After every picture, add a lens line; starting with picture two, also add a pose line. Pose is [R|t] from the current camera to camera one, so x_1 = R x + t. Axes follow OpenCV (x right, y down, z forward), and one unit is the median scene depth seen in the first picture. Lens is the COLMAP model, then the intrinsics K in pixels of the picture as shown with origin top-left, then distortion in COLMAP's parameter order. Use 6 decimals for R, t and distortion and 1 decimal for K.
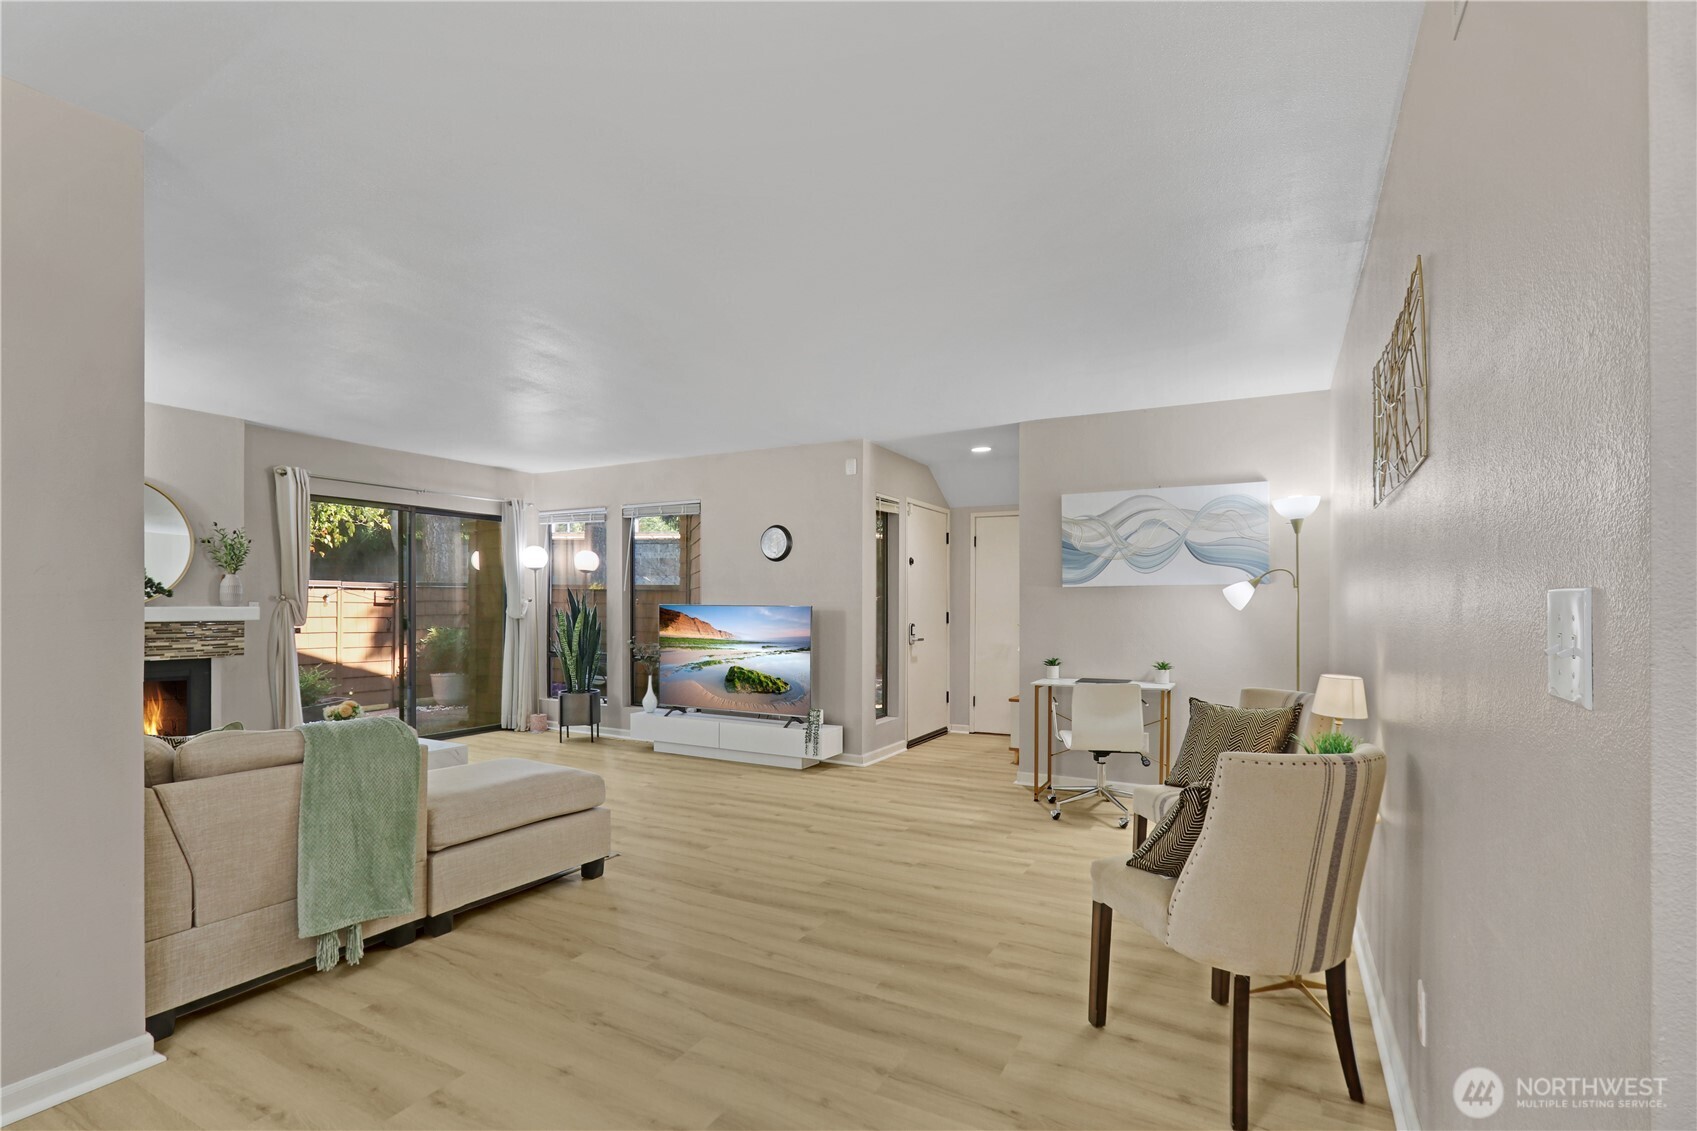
lens RADIAL K [[795.0, 0, 843.1], [0, 795.0, 604.8], [0, 0, 1]] dist [-0.005725, -0.001562]
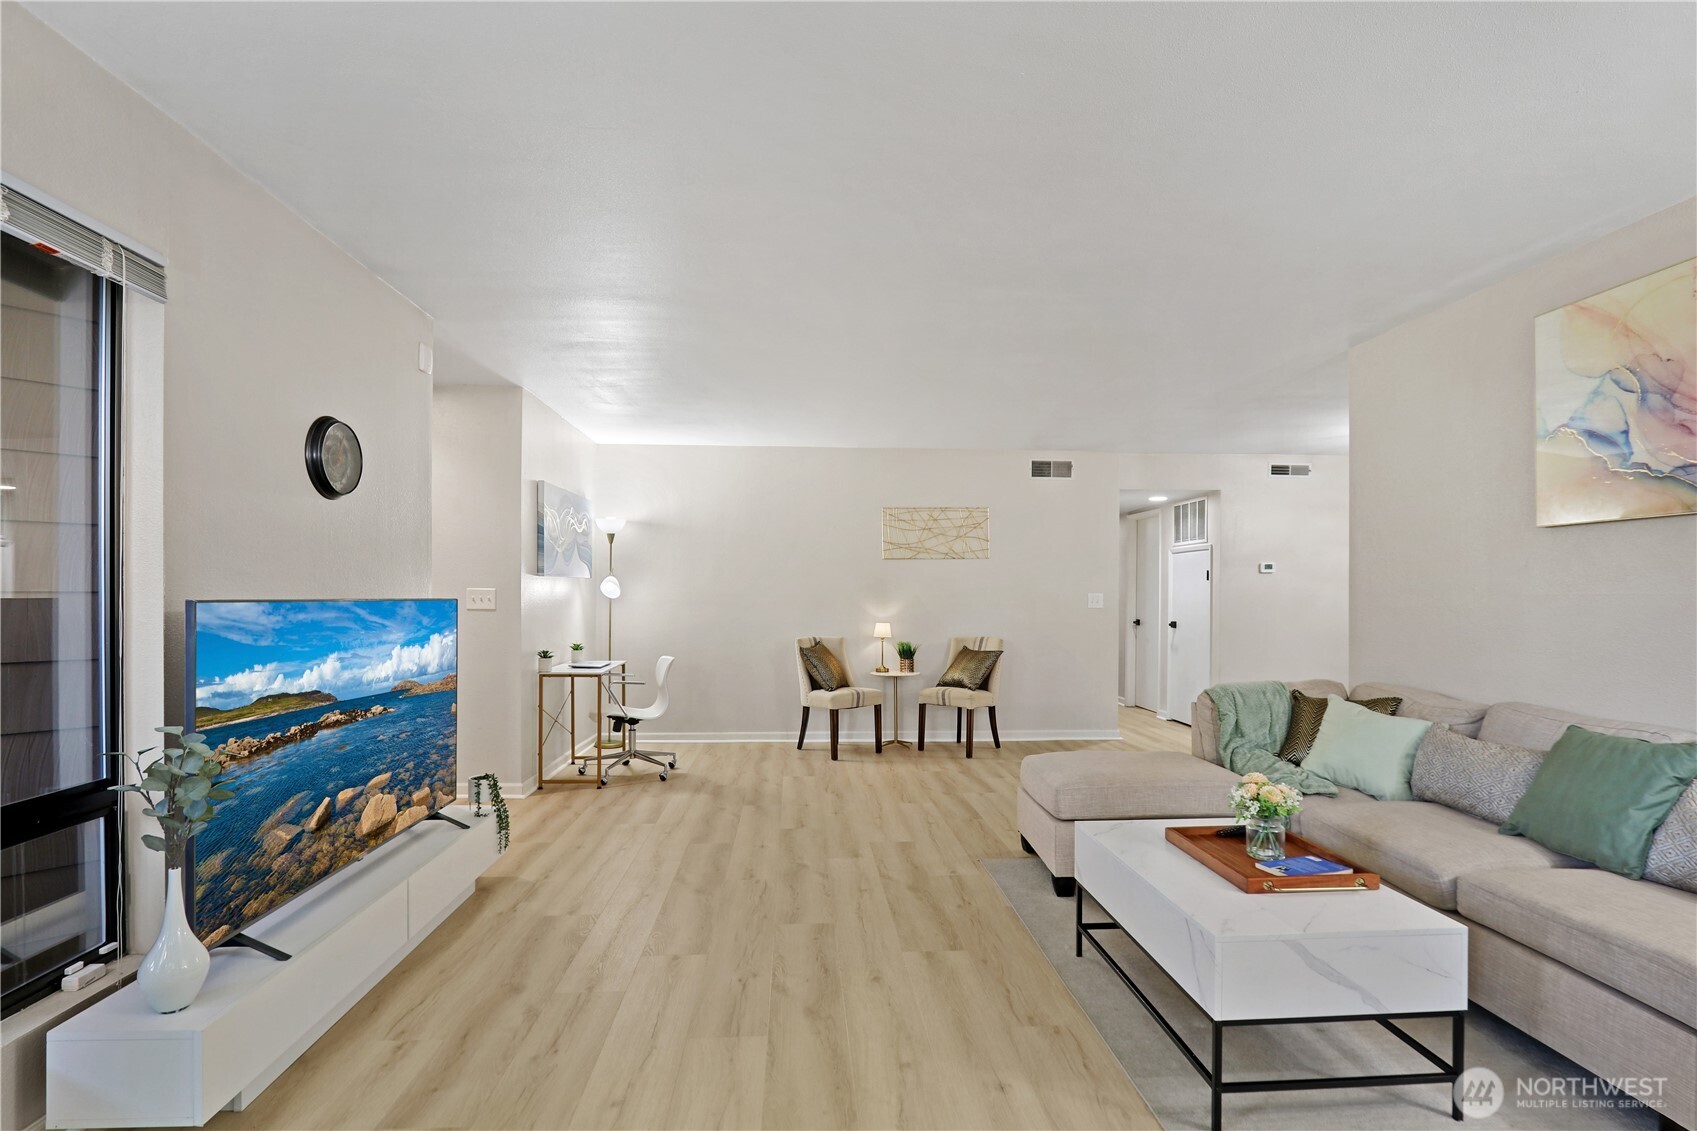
lens RADIAL K [[795.0, 0, 843.1], [0, 795.0, 604.8], [0, 0, 1]] dist [-0.005725, -0.001562]
pose [[-0.538585, -0.010810, 0.842502, -0.867544], [-0.007918, 0.999938, 0.007769, 0.004782], [-0.842534, -0.002486, -0.538638, 1.449494]]
